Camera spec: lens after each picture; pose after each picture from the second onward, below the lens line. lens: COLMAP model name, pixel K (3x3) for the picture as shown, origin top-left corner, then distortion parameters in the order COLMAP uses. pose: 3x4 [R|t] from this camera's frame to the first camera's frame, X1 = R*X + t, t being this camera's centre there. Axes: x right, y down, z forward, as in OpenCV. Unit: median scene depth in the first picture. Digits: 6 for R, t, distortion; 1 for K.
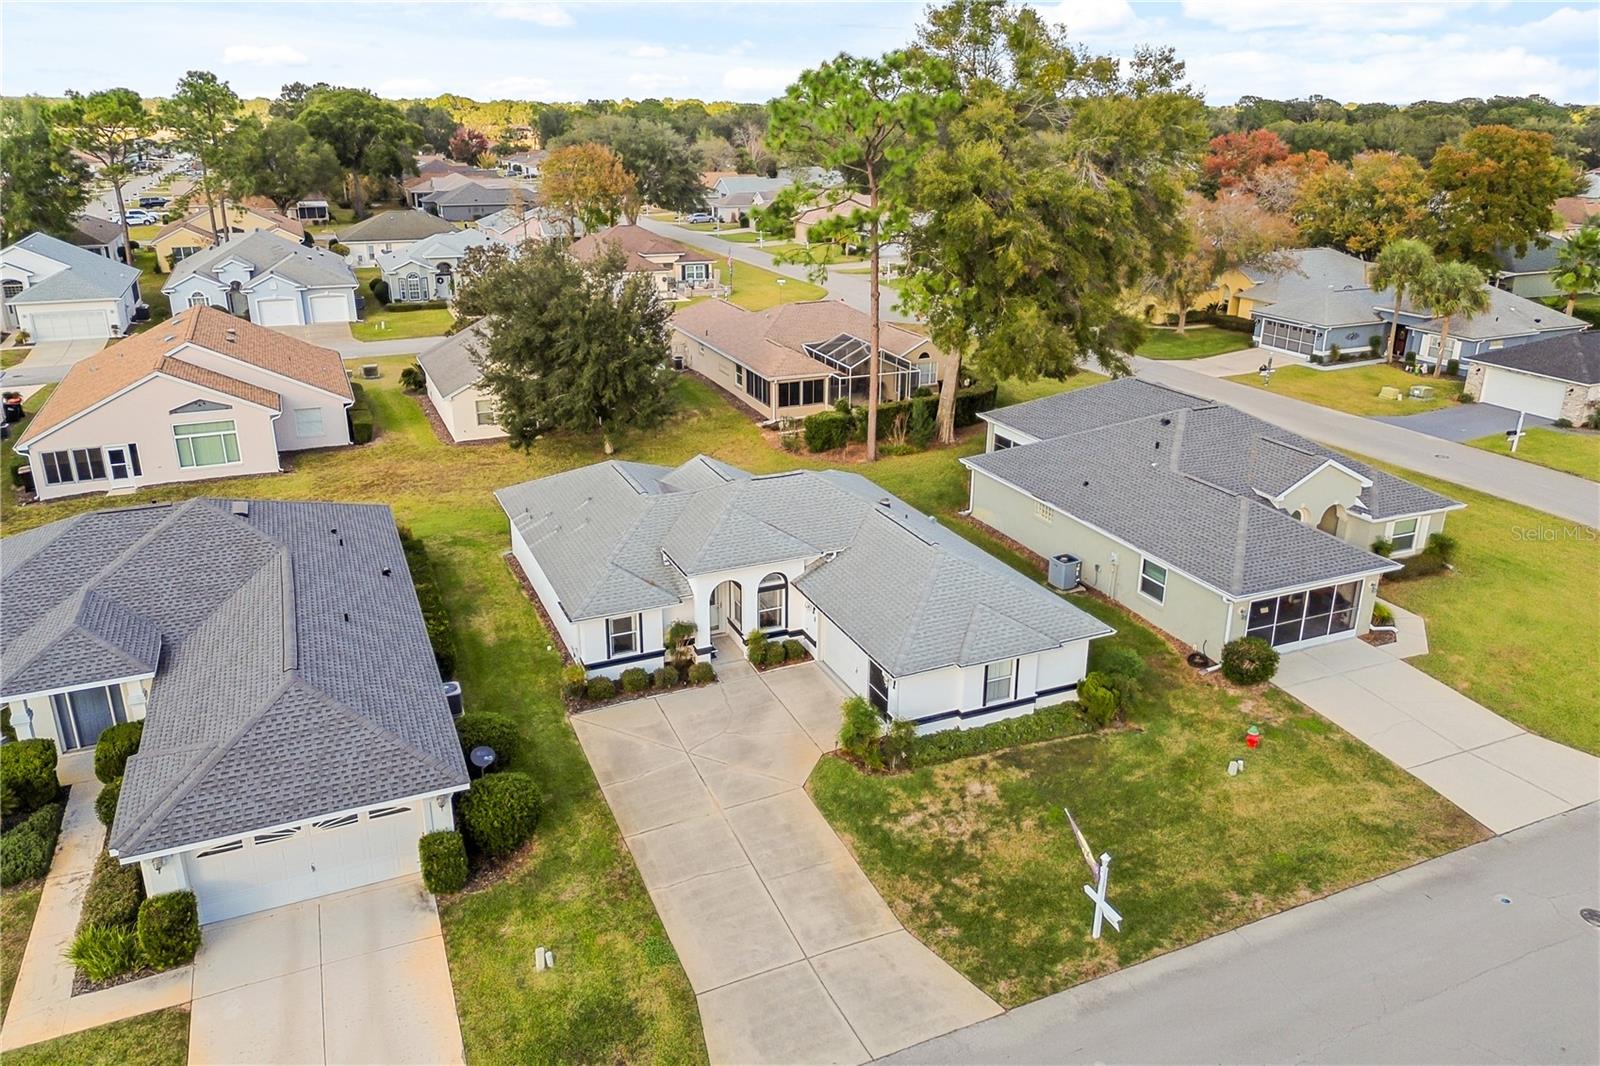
lens RADIAL K [[1114.8, 0, 800.6], [0, 1114.8, 522.1], [0, 0, 1]] dist [0.057045, -0.049058]
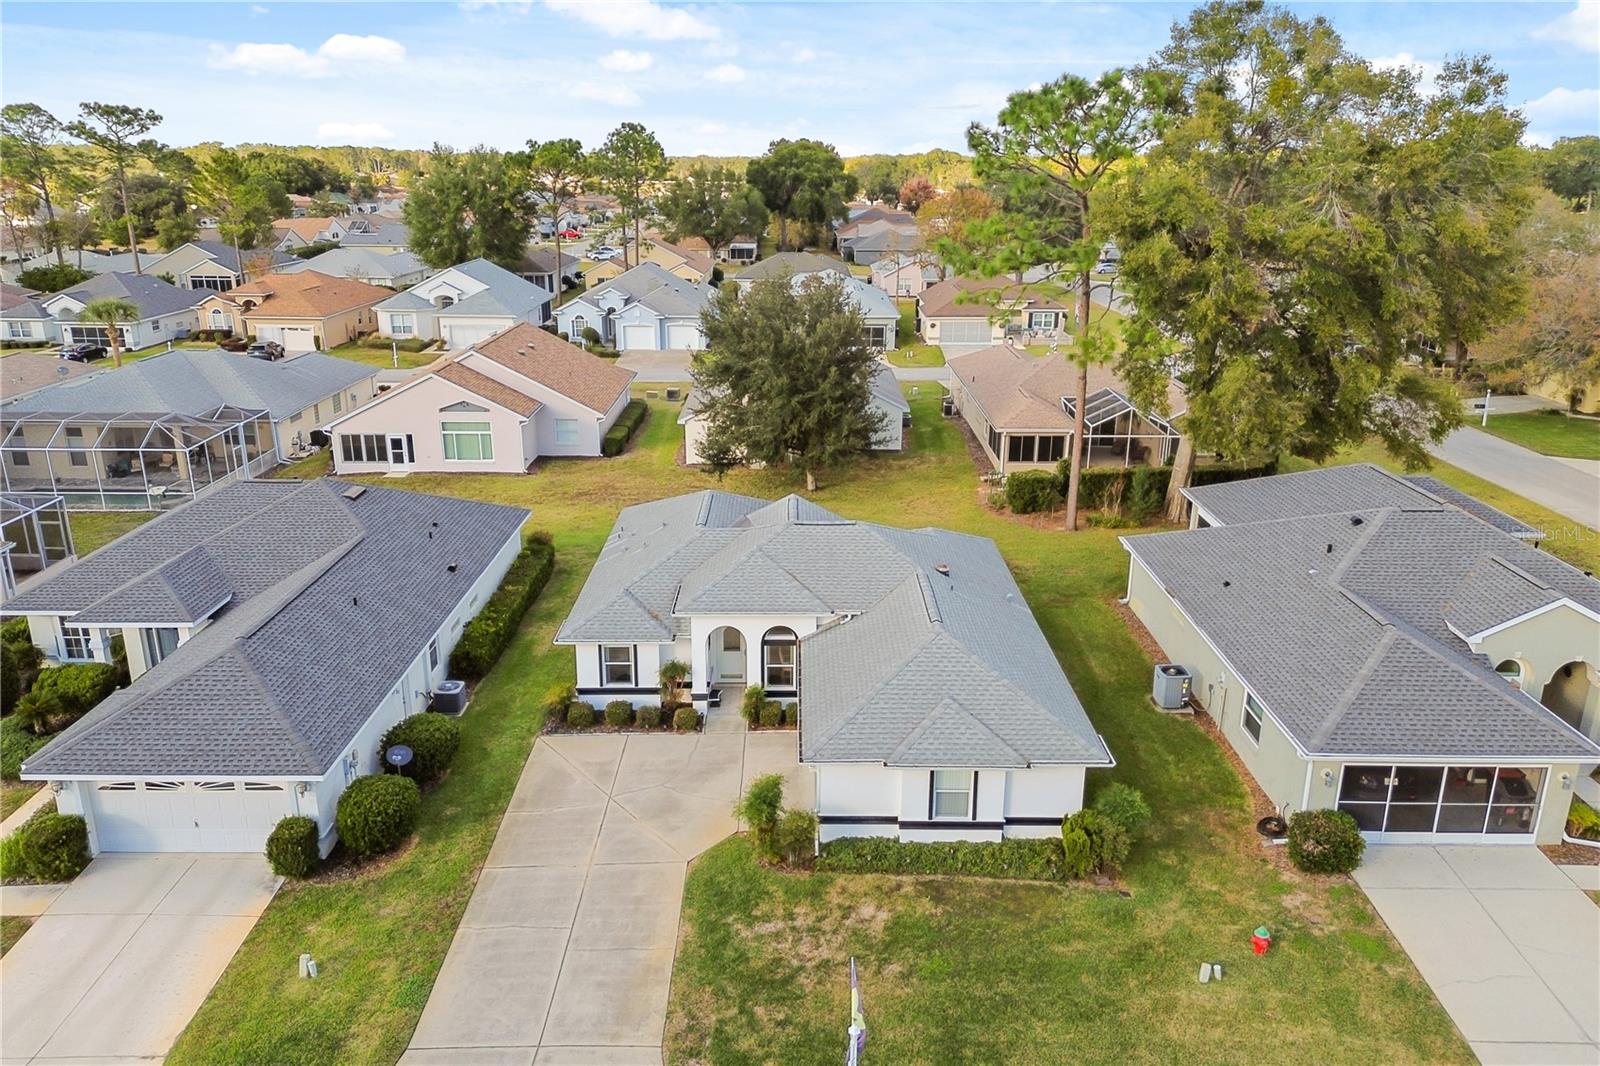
lens RADIAL K [[1114.8, 0, 804.1], [0, 1114.8, 538.2], [0, 0, 1]] dist [0.057045, -0.049058]
pose [[0.915988, 0.127732, -0.380330, 0.326845], [-0.139322, 0.990243, -0.002976, -0.025700], [0.376239, 0.055715, 0.924846, 0.152662]]
